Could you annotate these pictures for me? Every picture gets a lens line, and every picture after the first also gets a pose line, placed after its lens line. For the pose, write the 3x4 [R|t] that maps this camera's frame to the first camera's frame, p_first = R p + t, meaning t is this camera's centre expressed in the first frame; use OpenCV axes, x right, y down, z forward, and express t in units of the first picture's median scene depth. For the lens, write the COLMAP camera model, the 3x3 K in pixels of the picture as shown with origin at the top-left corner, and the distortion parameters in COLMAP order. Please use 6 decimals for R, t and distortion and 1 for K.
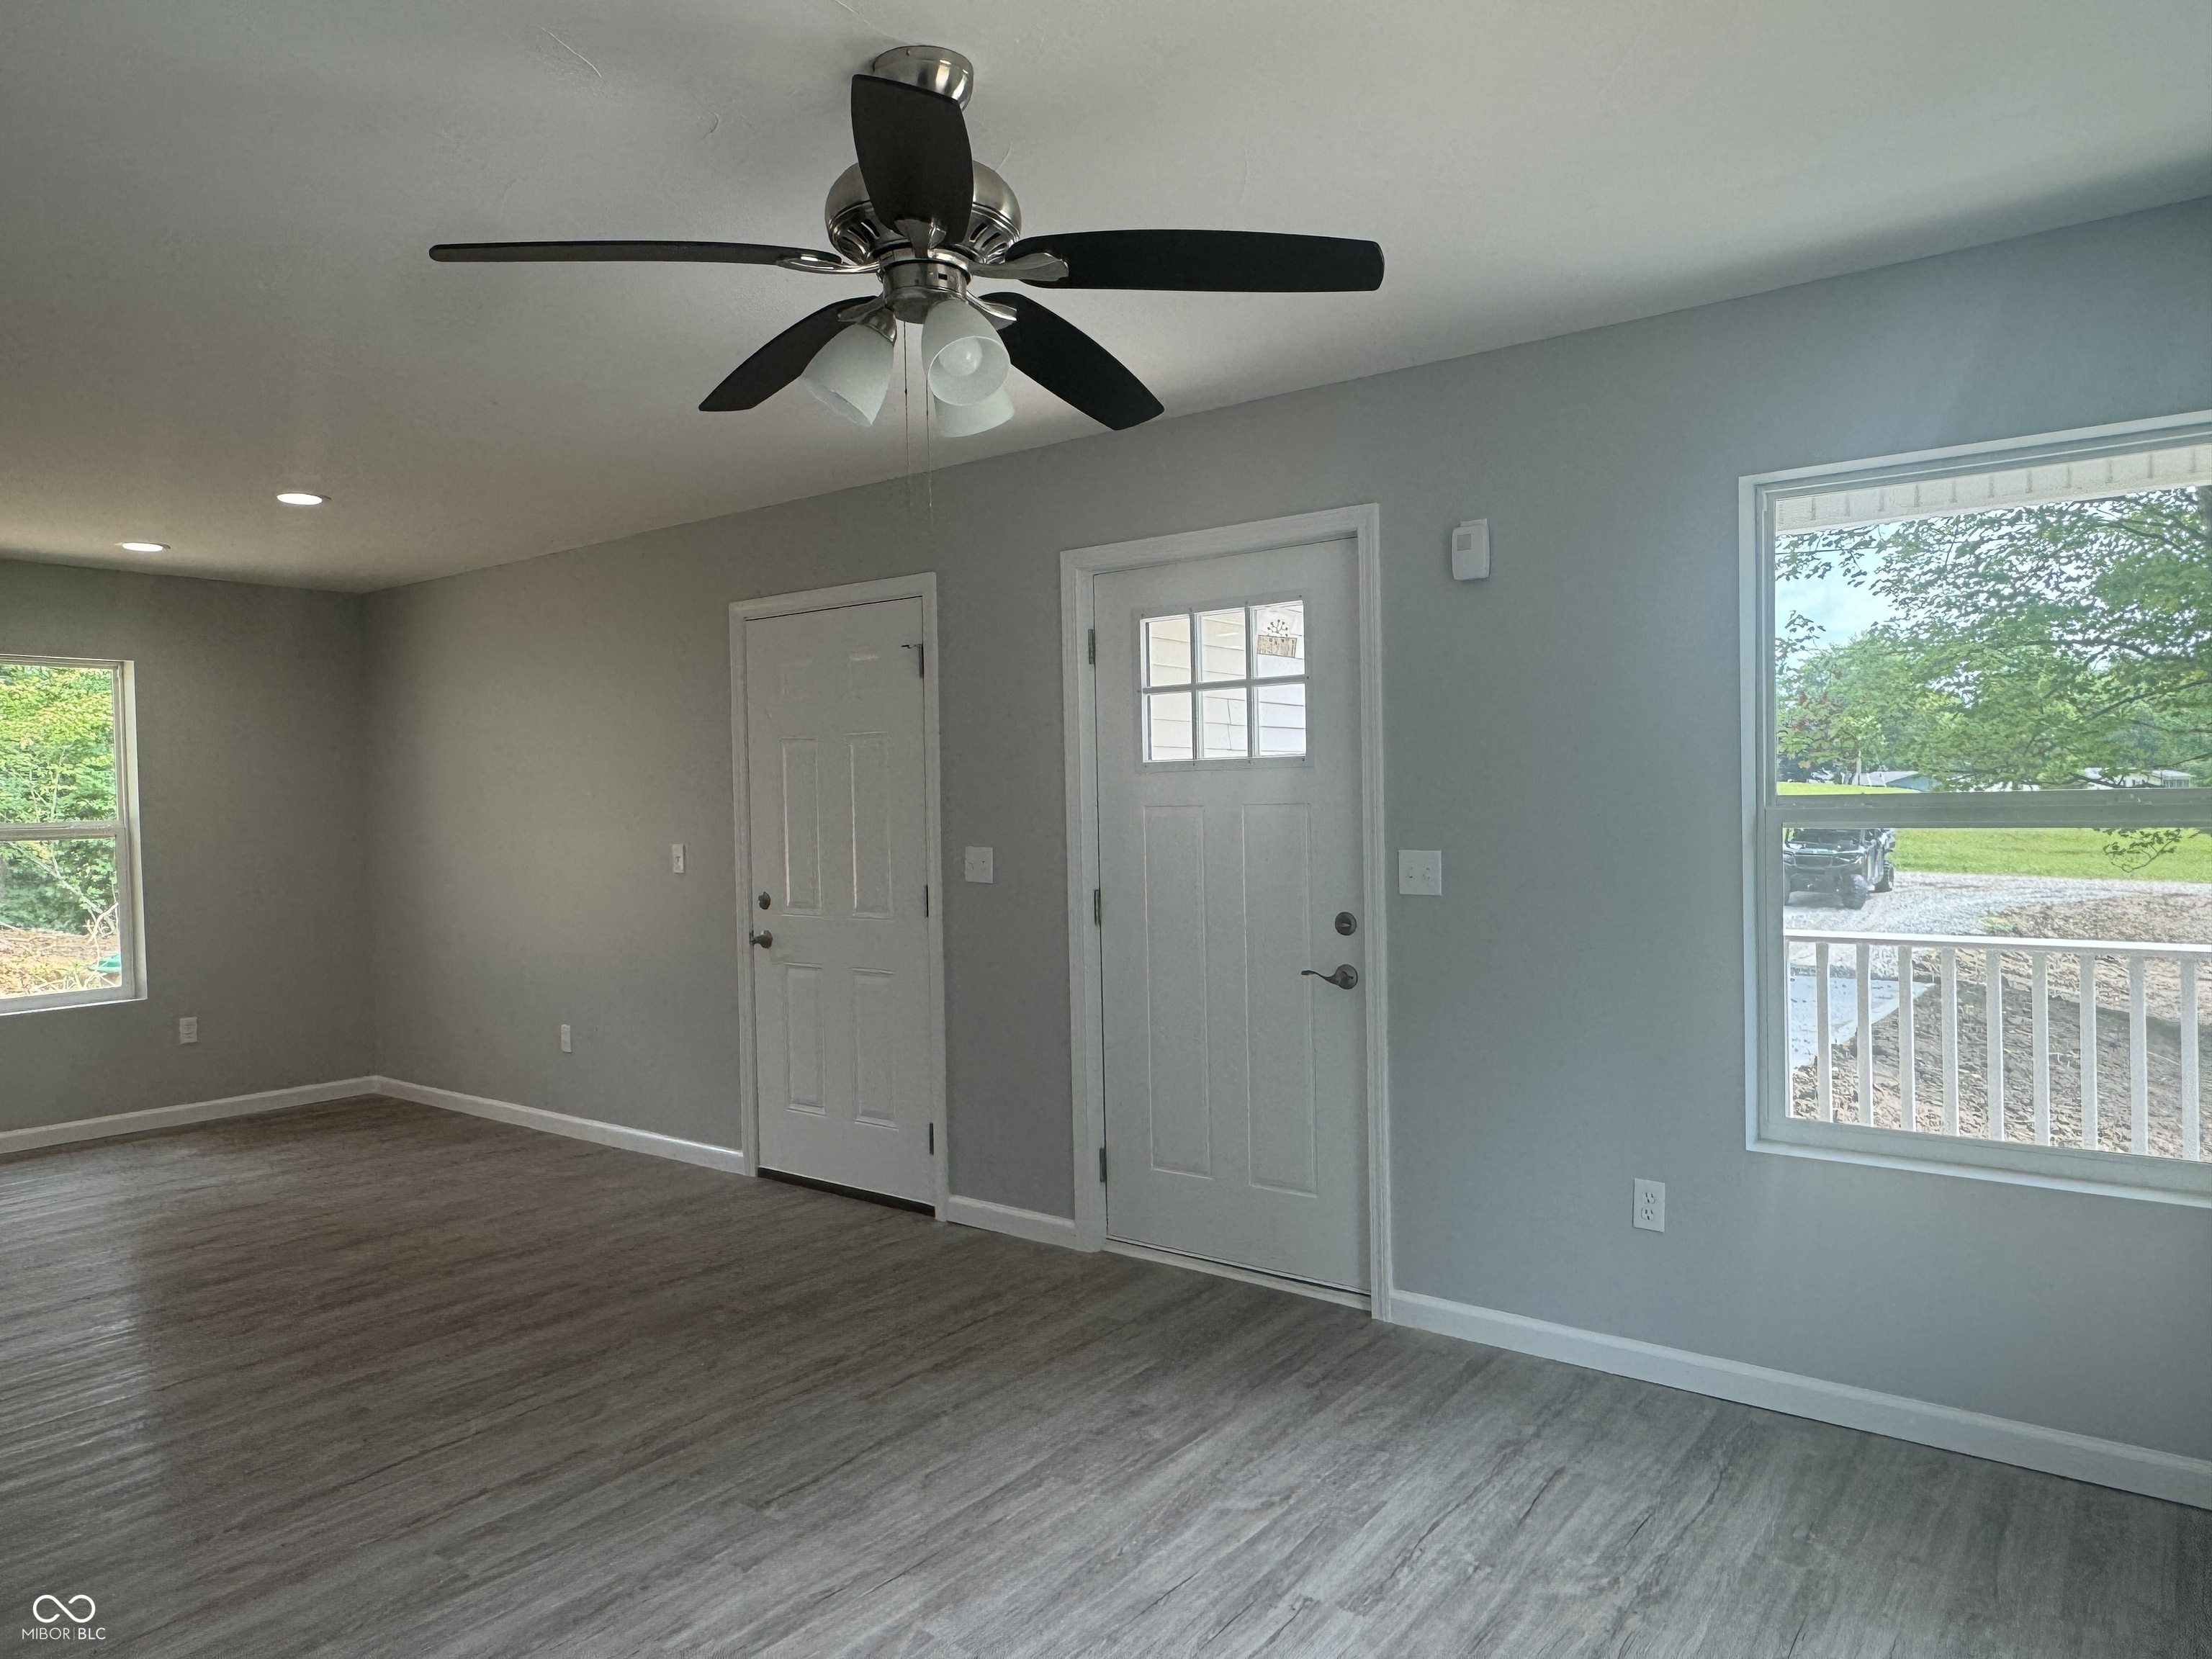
lens RADIAL K [[1430.7, 0, 1102.1], [0, 1430.7, 830.2], [0, 0, 1]] dist [-0.007918, 0.004364]
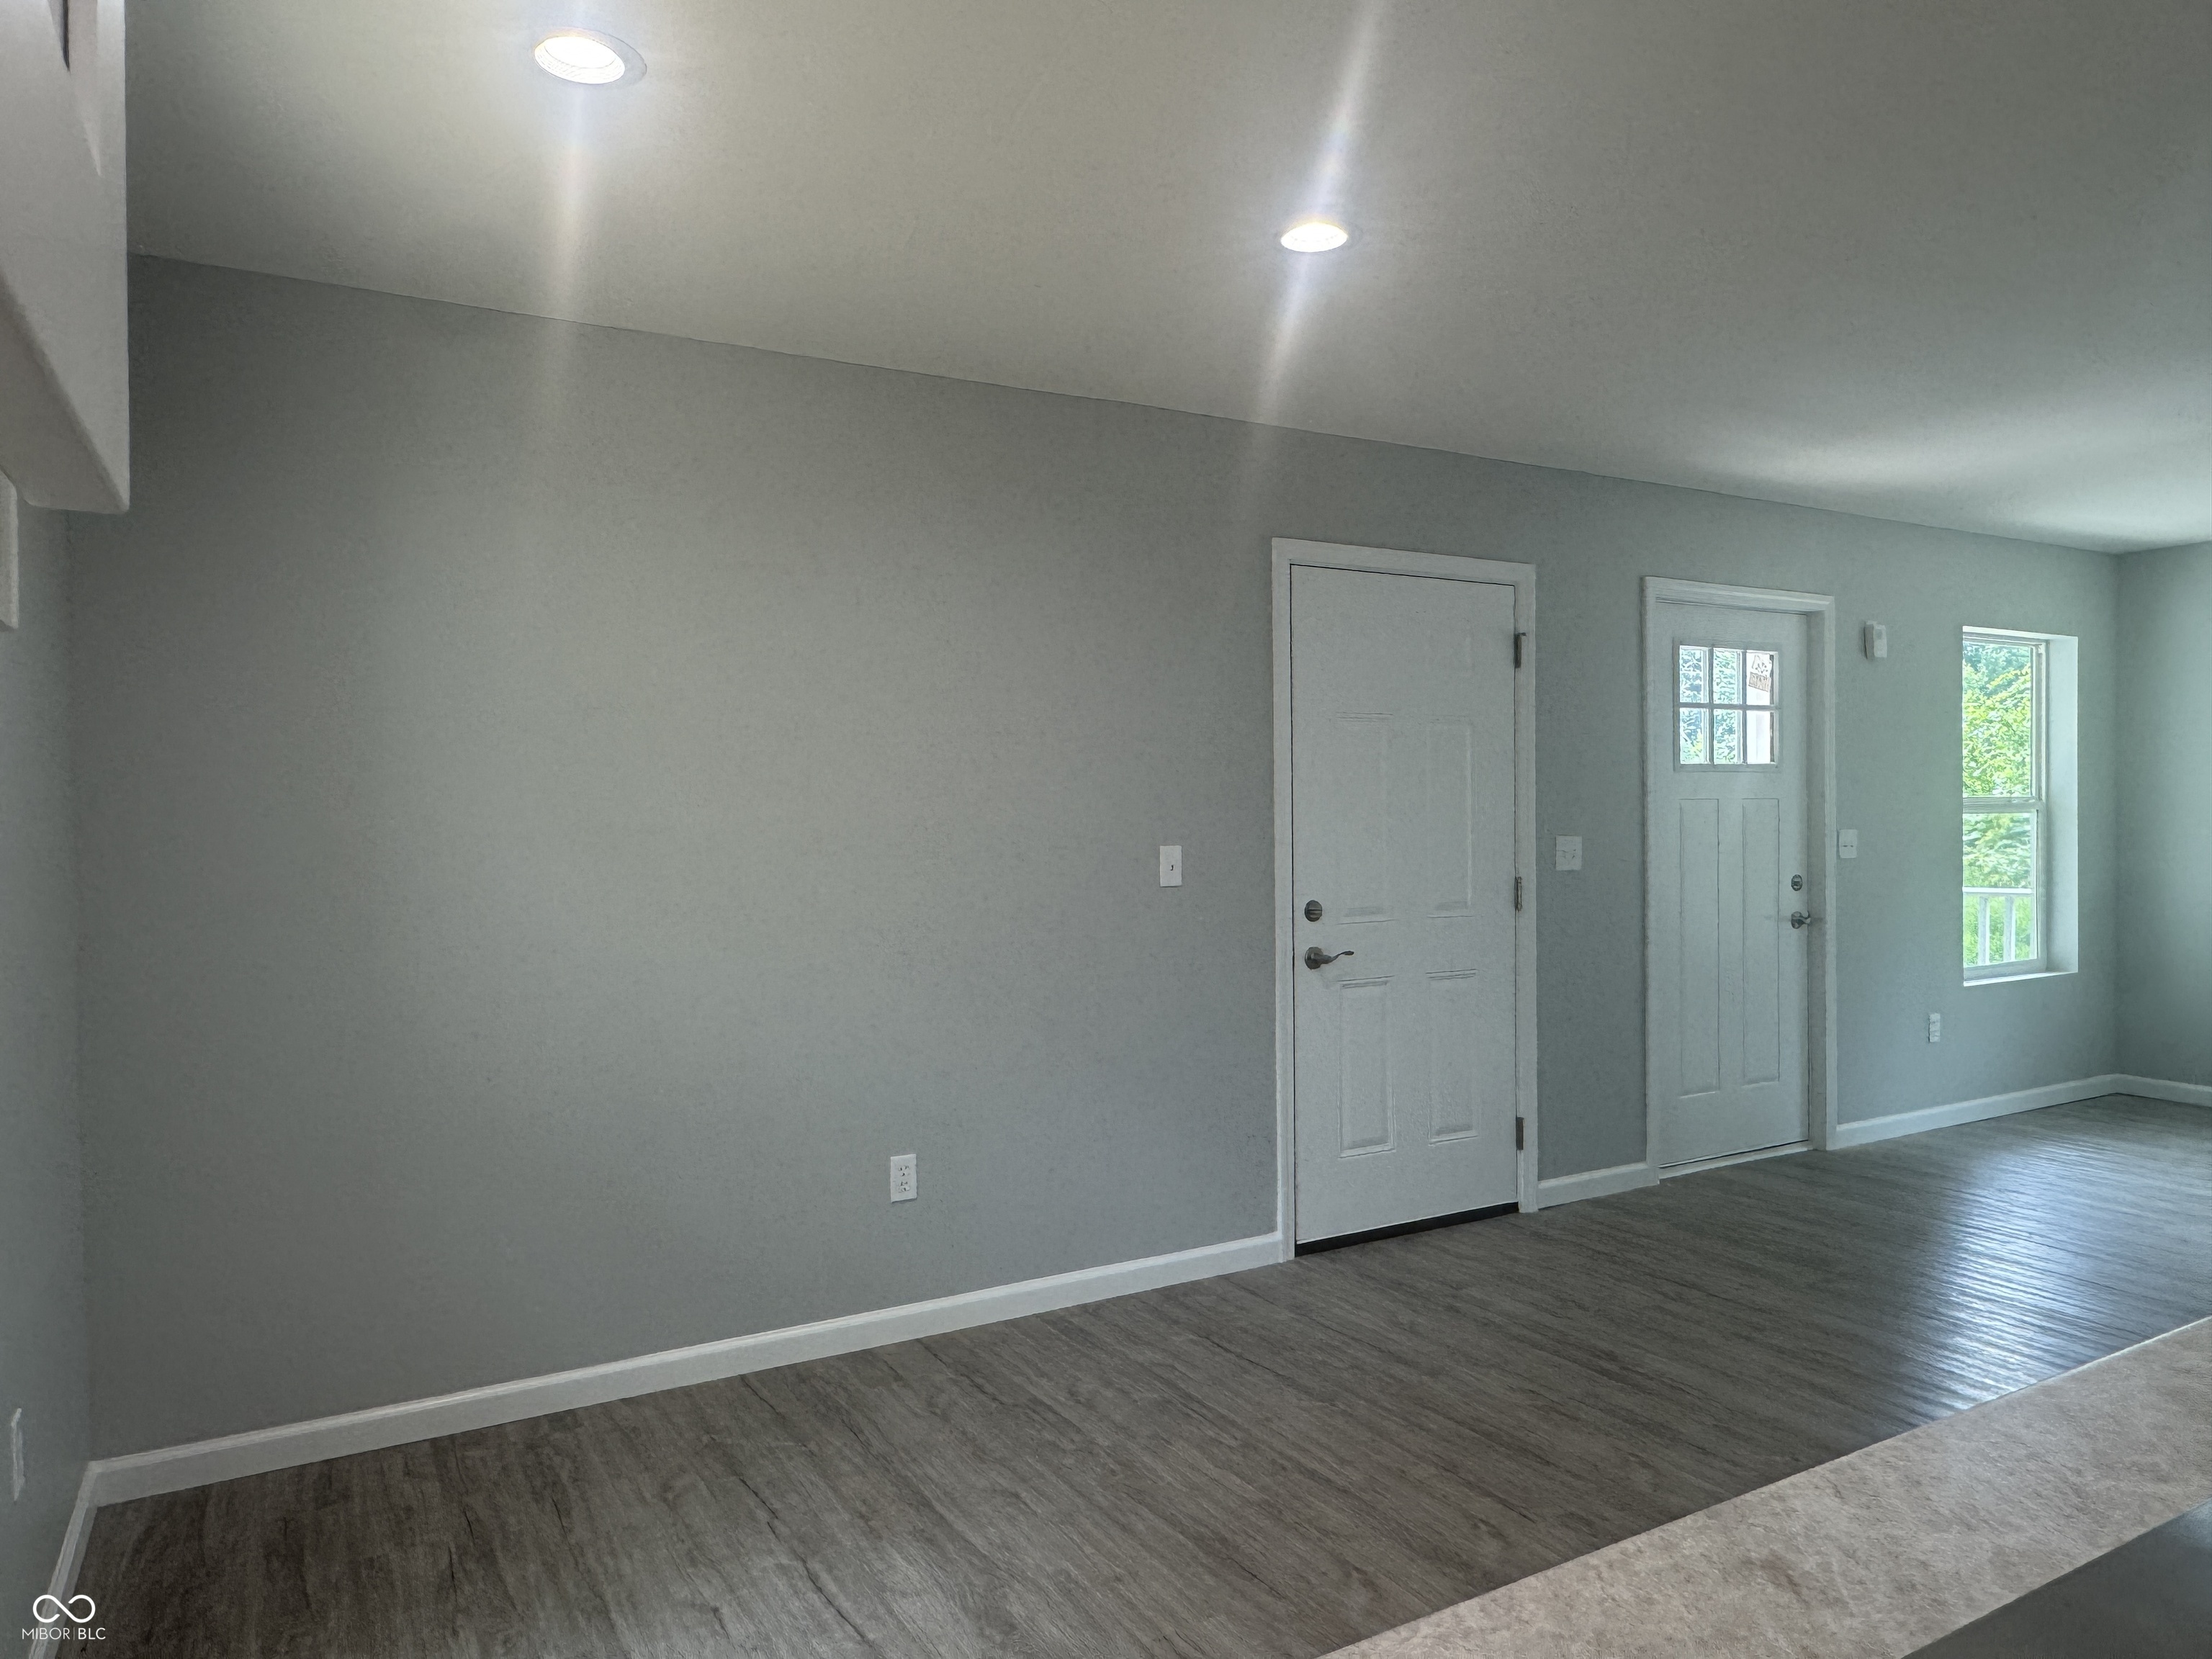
lens RADIAL K [[1430.7, 0, 1109.8], [0, 1430.7, 825.1], [0, 0, 1]] dist [-0.007918, 0.004364]
pose [[0.392329, 0.002657, 0.919821, -1.300395], [0.021913, 0.999685, -0.012234, 0.009641], [-0.919564, 0.024956, 0.392147, 0.987260]]
